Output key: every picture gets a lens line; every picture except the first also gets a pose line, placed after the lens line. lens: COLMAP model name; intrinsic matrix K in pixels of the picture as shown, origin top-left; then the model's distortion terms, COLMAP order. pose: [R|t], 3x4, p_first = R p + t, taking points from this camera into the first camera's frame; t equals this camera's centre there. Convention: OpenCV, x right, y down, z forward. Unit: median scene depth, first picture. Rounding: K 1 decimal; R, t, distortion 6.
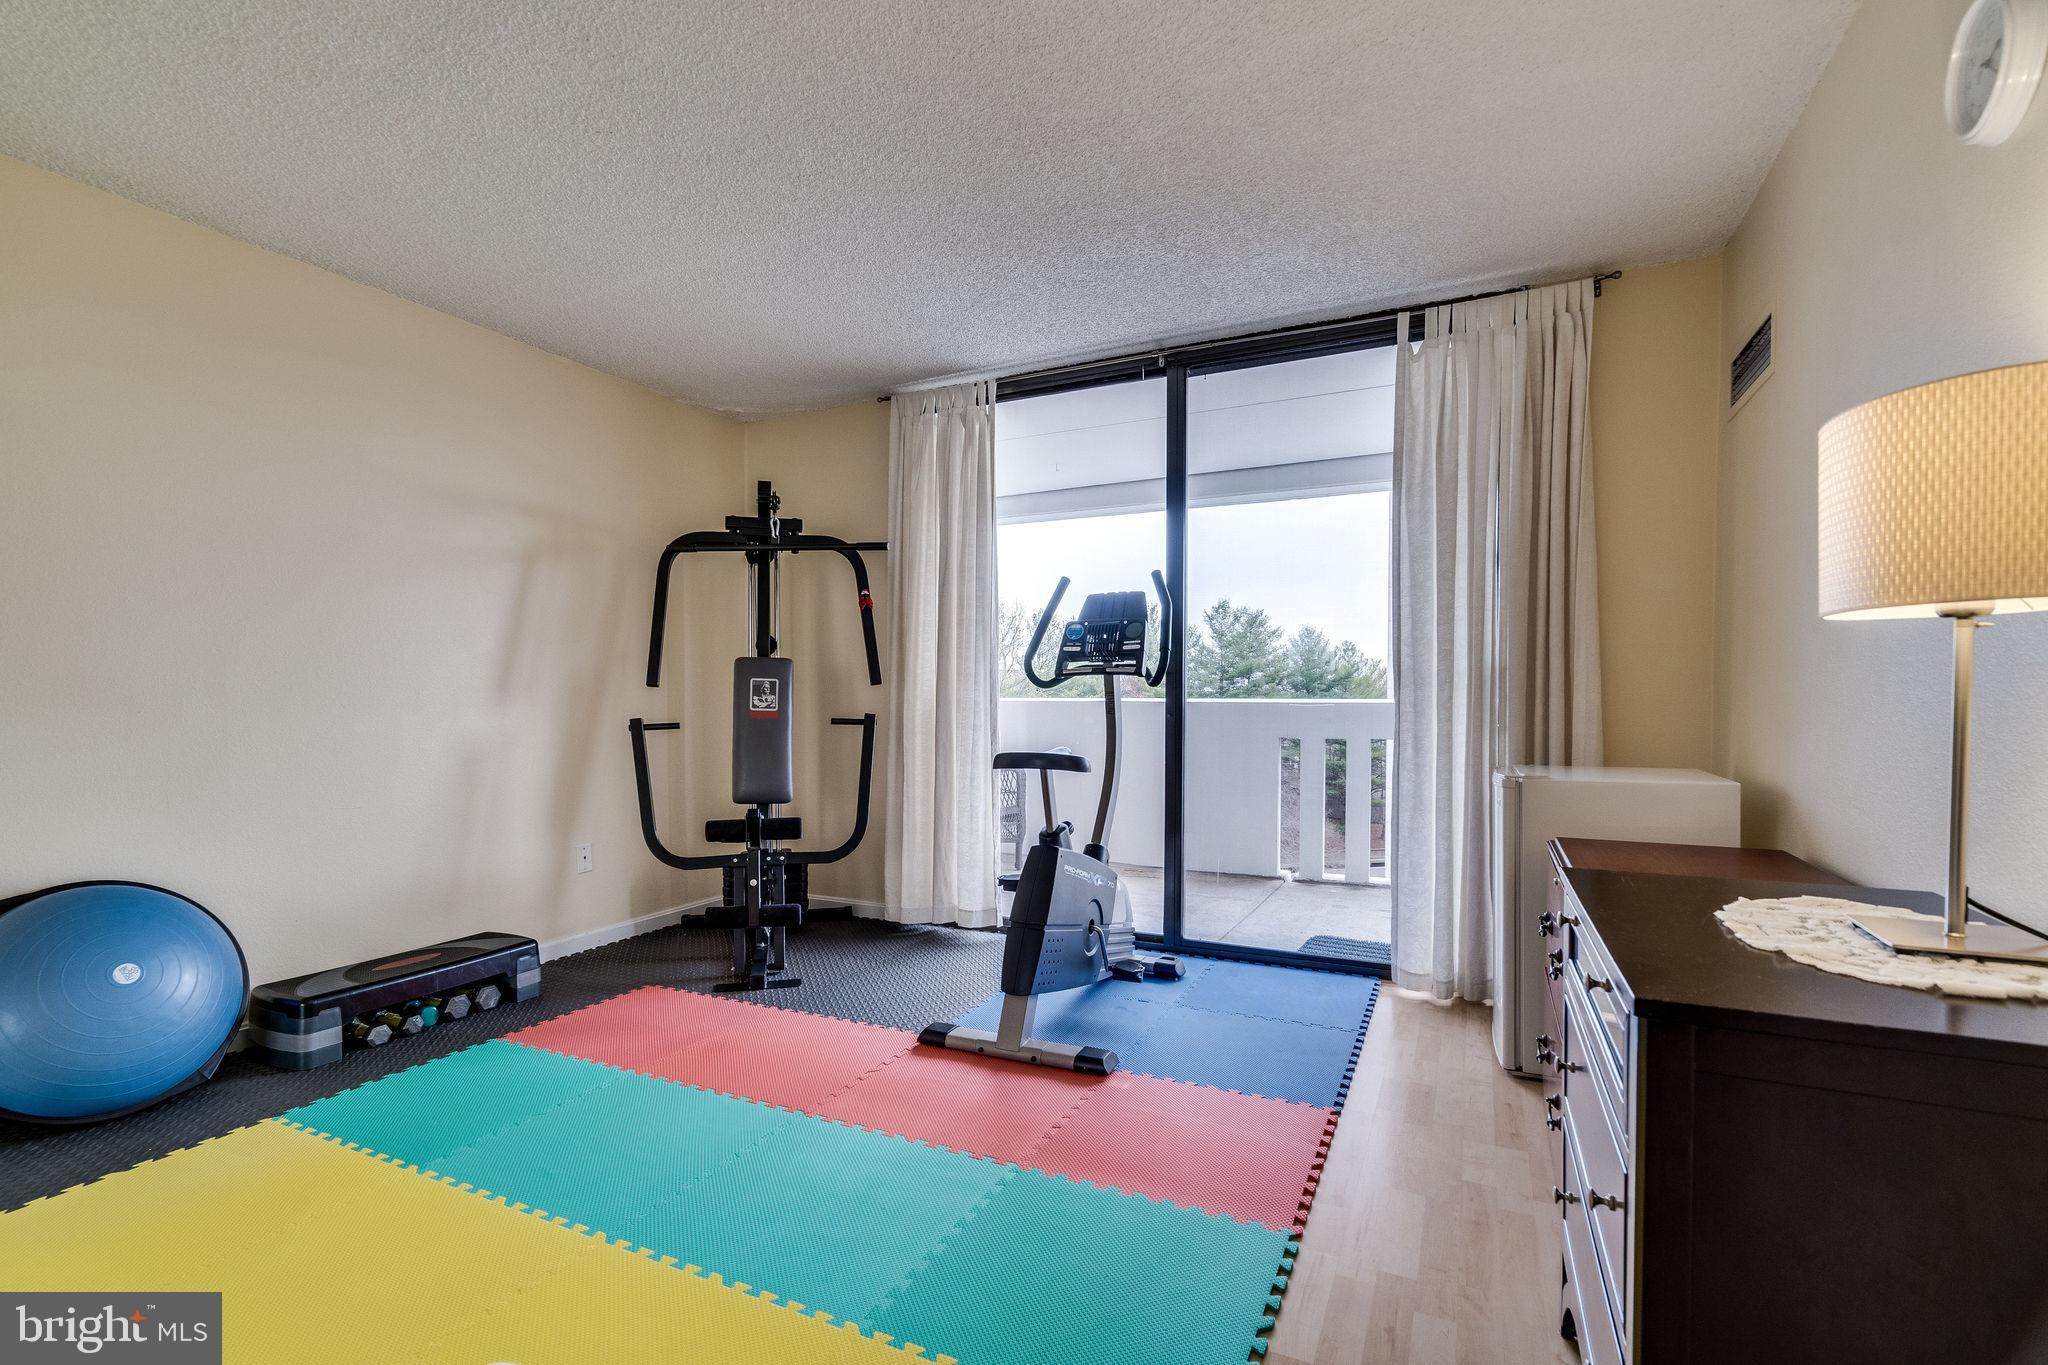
lens RADIAL K [[913.7, 0, 1026.3], [0, 913.7, 690.5], [0, 0, 1]] dist [-0.008137, 0.003594]
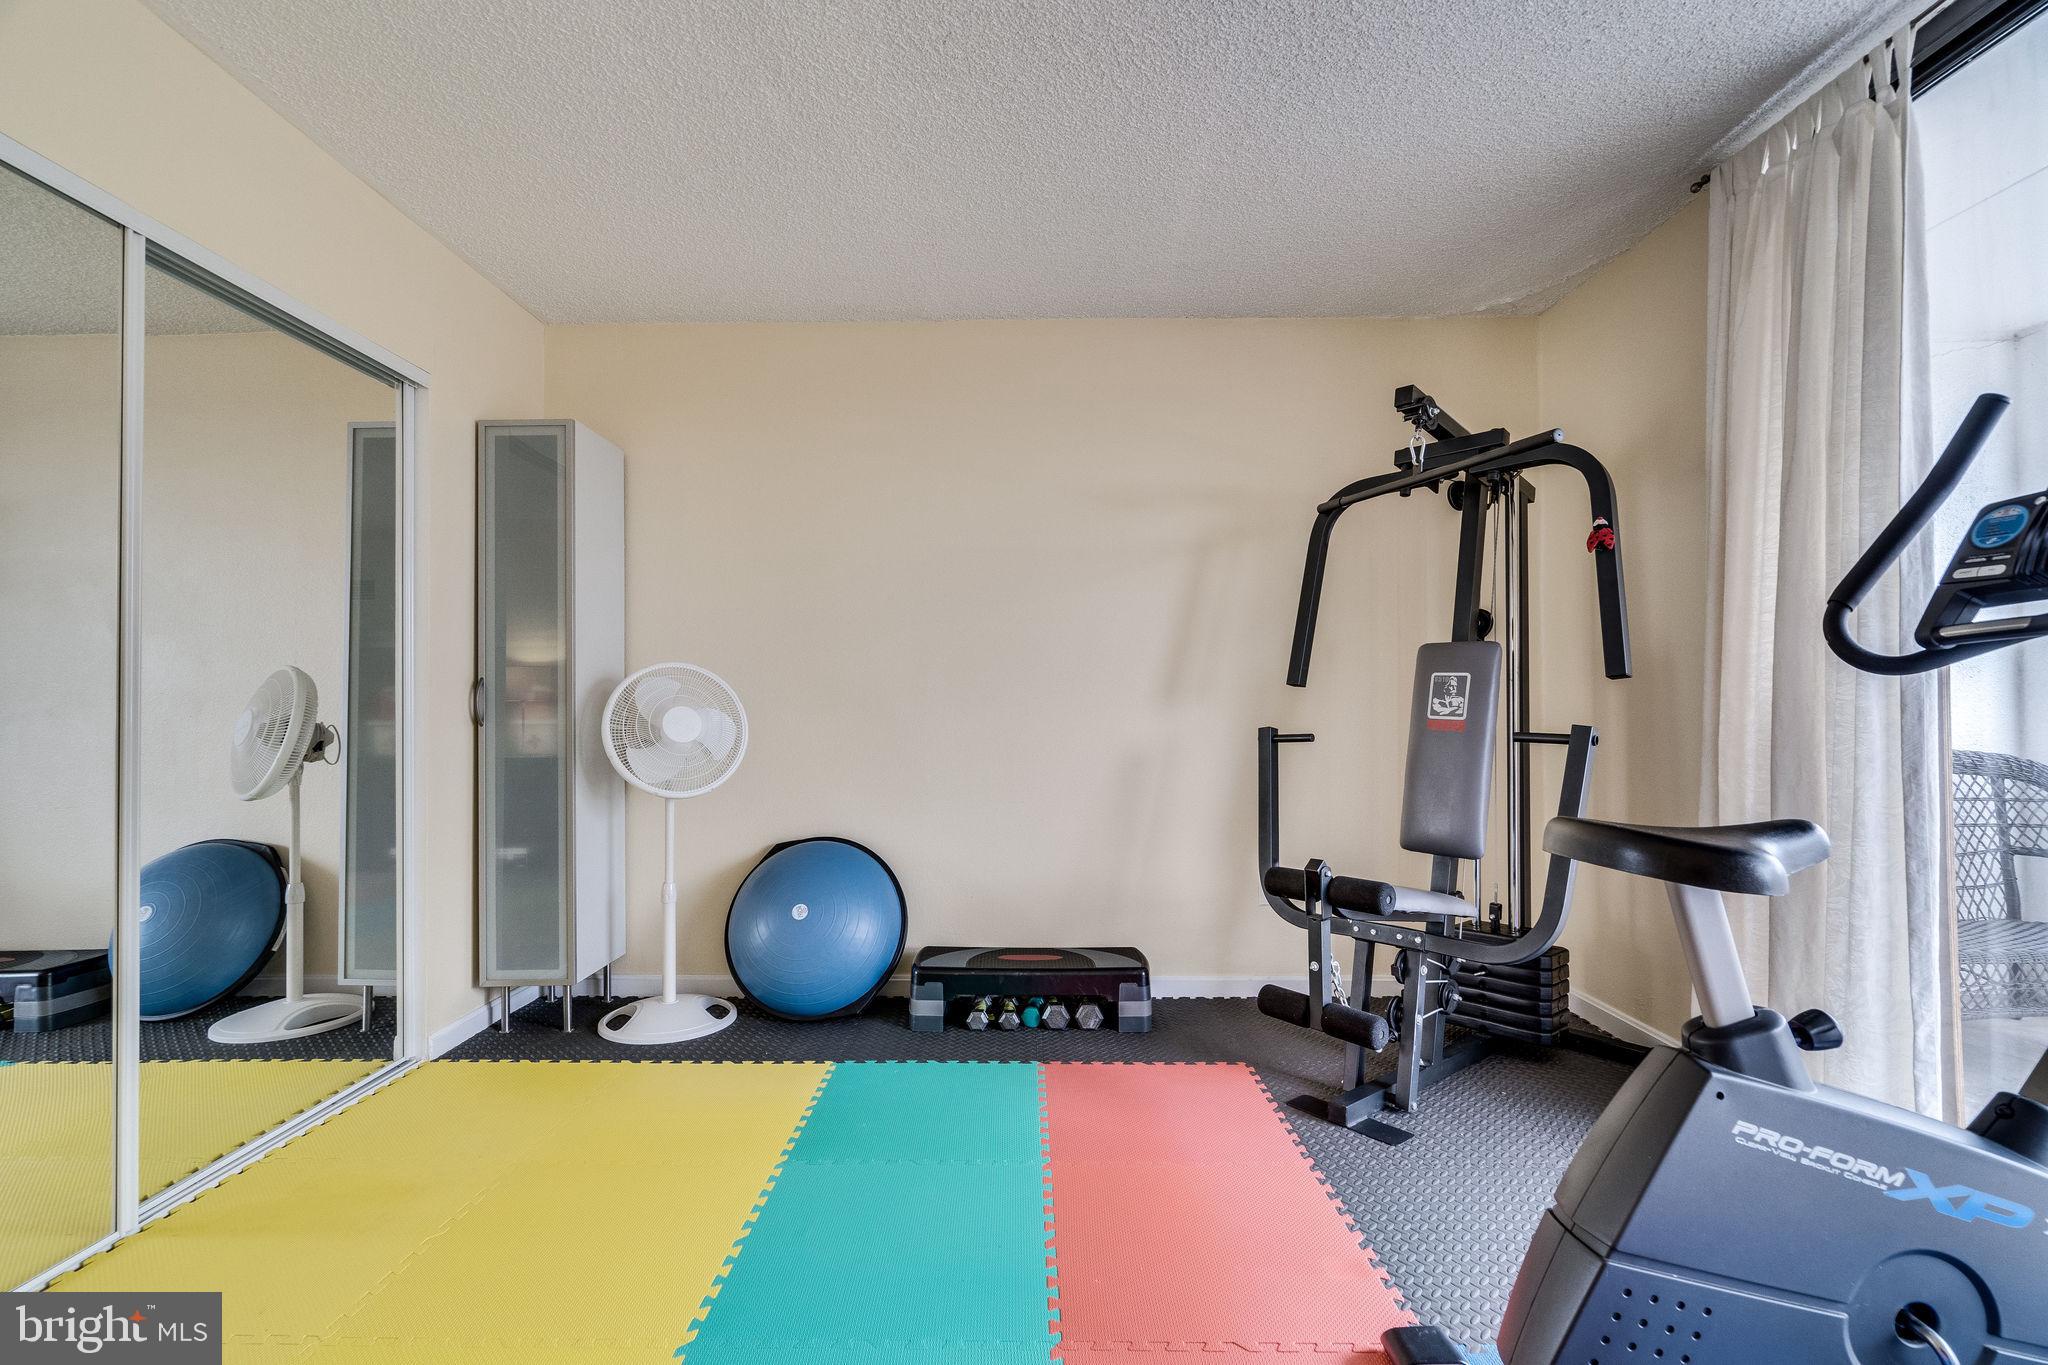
lens RADIAL K [[913.7, 0, 1027.5], [0, 913.7, 679.3], [0, 0, 1]] dist [-0.008137, 0.003594]
pose [[0.430055, -0.021713, -0.902541, 0.222702], [0.007405, 0.999762, -0.020524, 0.004270], [0.902772, 0.002143, 0.430114, 0.476818]]
